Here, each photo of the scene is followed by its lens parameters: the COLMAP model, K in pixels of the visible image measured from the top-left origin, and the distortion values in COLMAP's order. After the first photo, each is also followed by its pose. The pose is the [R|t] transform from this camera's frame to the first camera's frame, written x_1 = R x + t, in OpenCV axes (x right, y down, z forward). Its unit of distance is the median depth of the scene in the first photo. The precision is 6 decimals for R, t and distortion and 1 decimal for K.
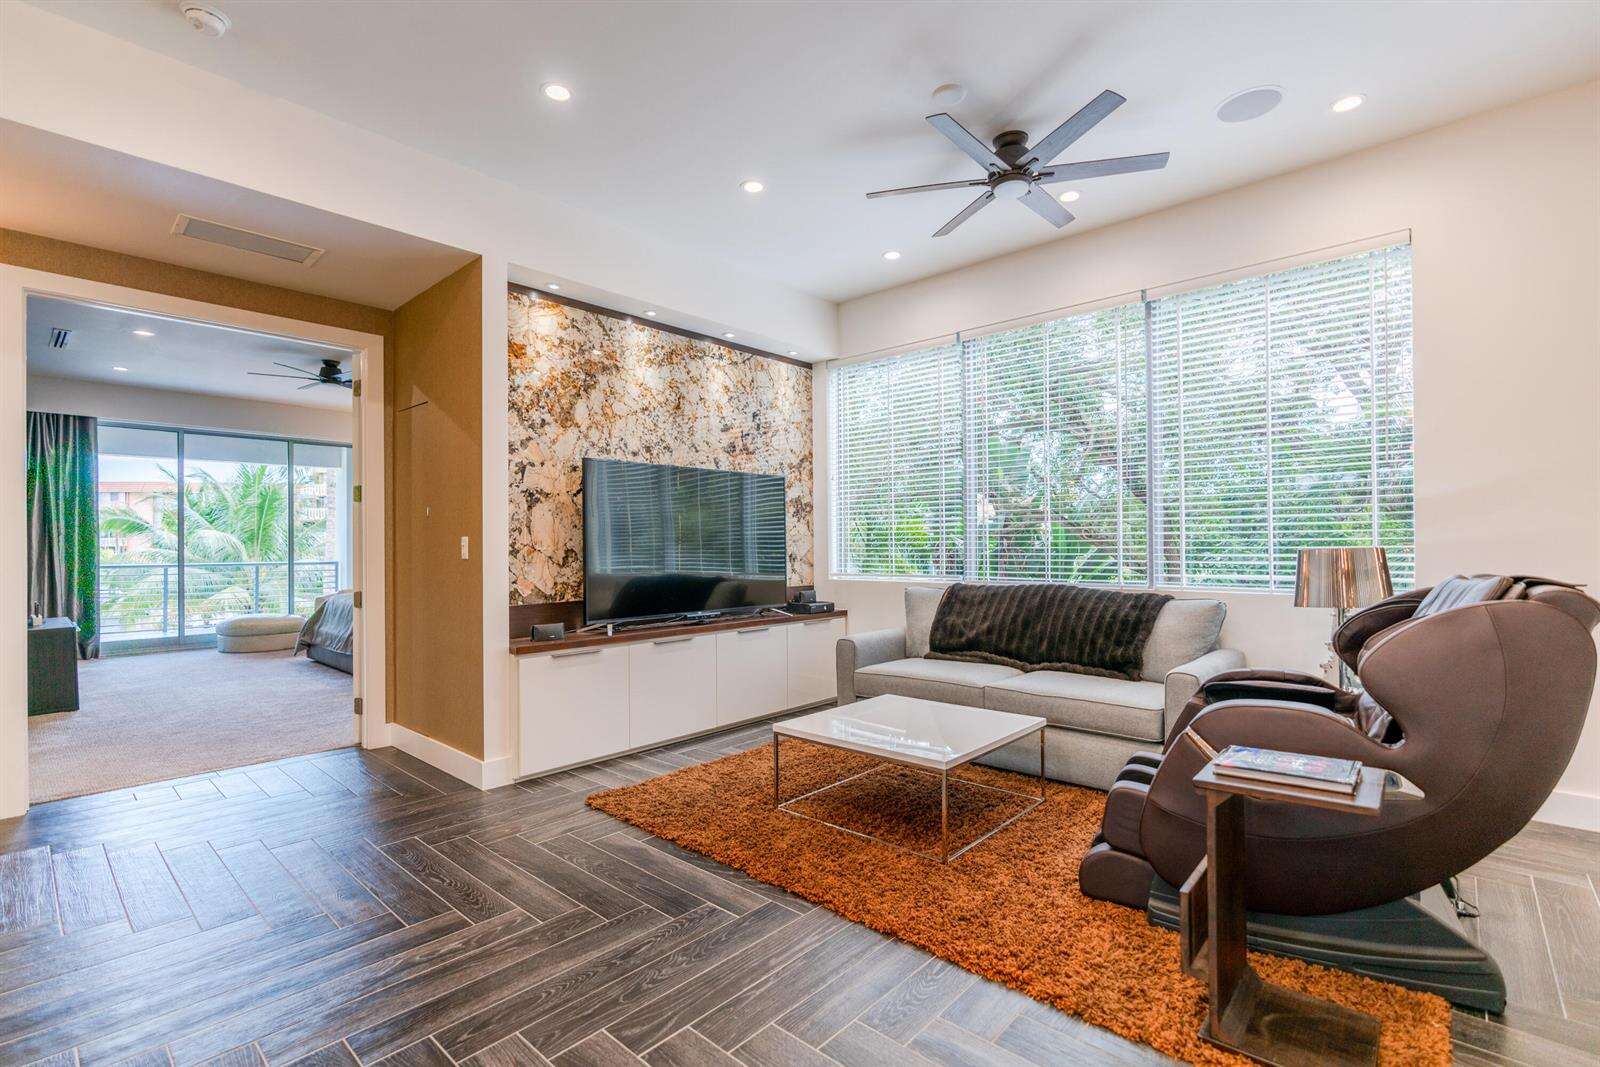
lens RADIAL K [[738.5, 0, 797.2], [0, 738.5, 539.5], [0, 0, 1]] dist [0.003901, 0.000530]
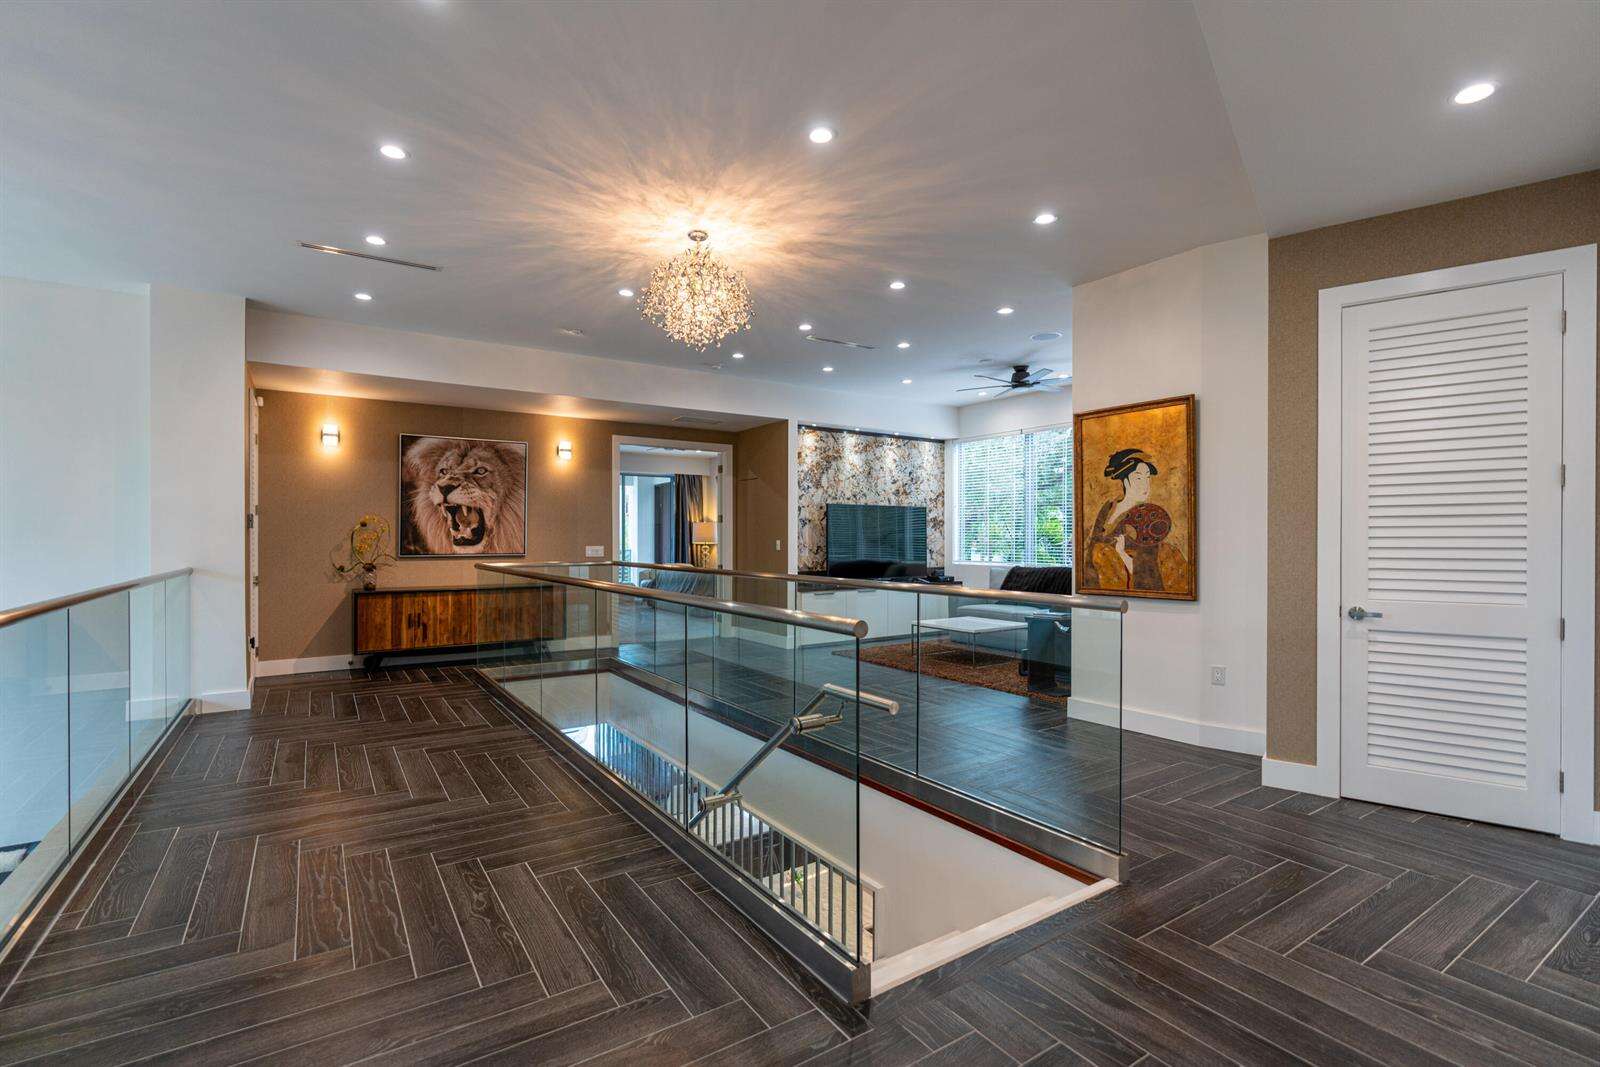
lens RADIAL K [[738.5, 0, 792.4], [0, 738.5, 538.3], [0, 0, 1]] dist [0.003901, 0.000530]
pose [[0.971759, 0.008018, -0.235840, 0.100906], [-0.005854, 0.999934, 0.009873, -0.025742], [0.235904, -0.008213, 0.971742, -0.935843]]
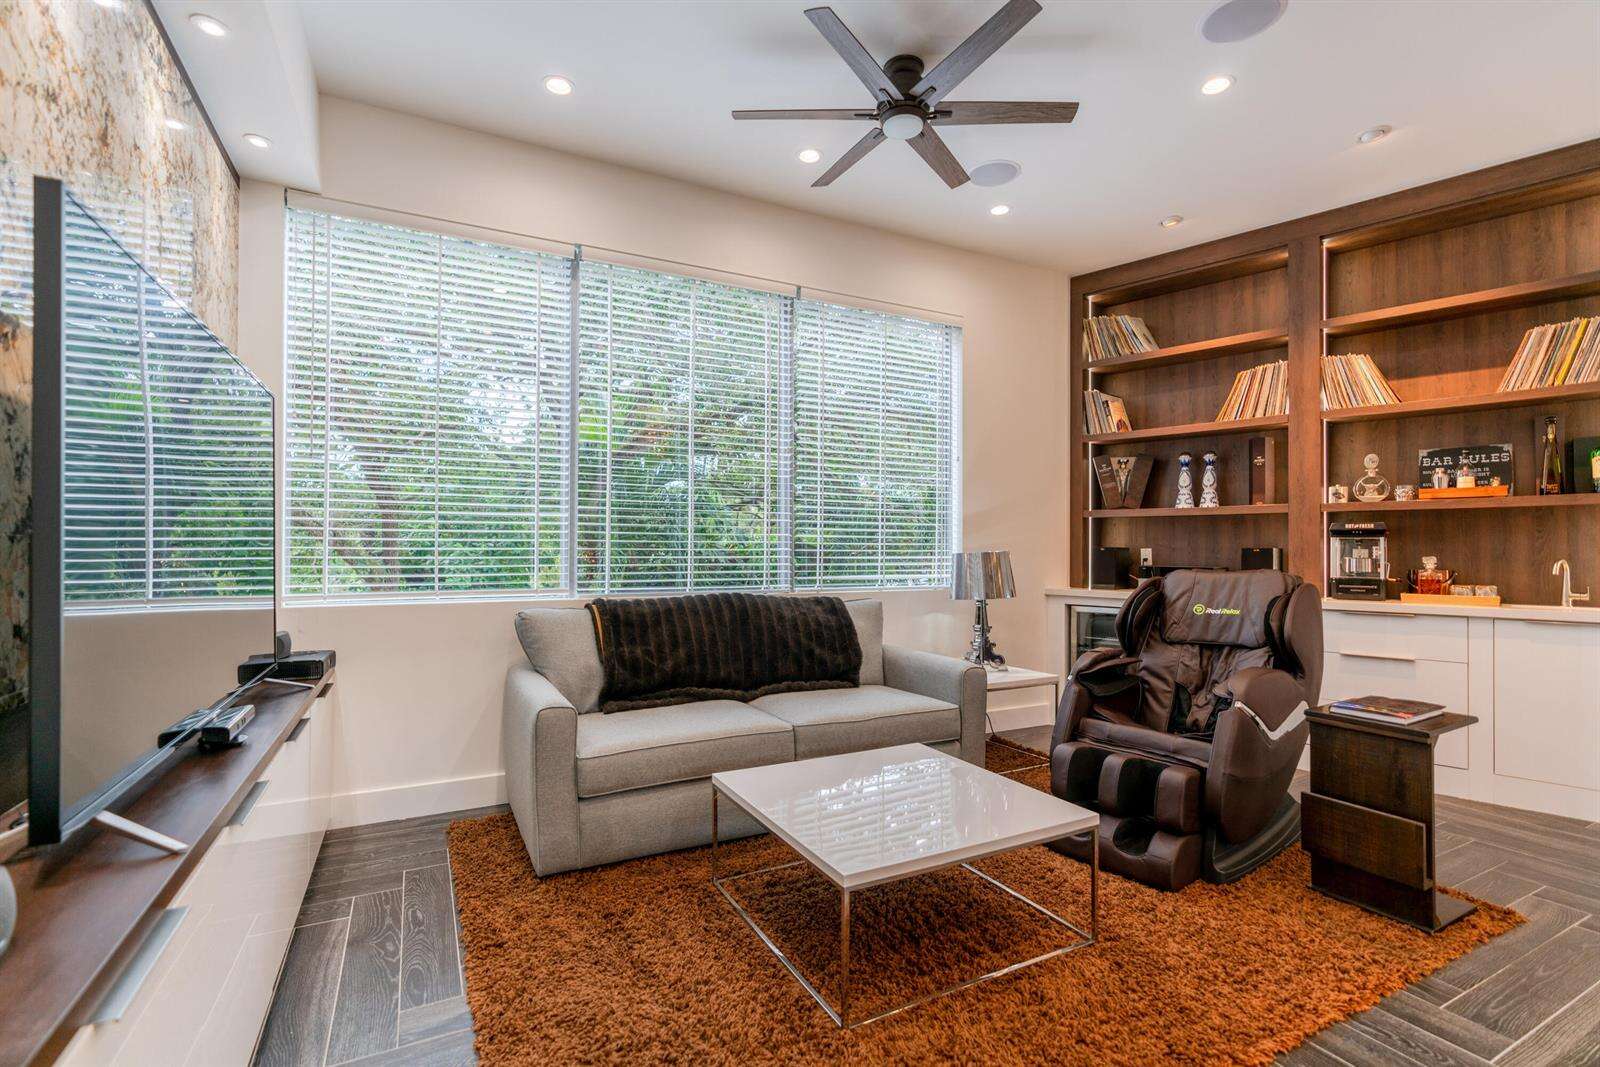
lens RADIAL K [[738.5, 0, 801.2], [0, 738.5, 536.6], [0, 0, 1]] dist [0.003901, 0.000530]
pose [[0.336758, 0.018683, 0.941406, -0.389443], [-0.016123, 0.999771, -0.014074, 0.005851], [-0.941453, -0.010439, 0.336982, 0.588687]]
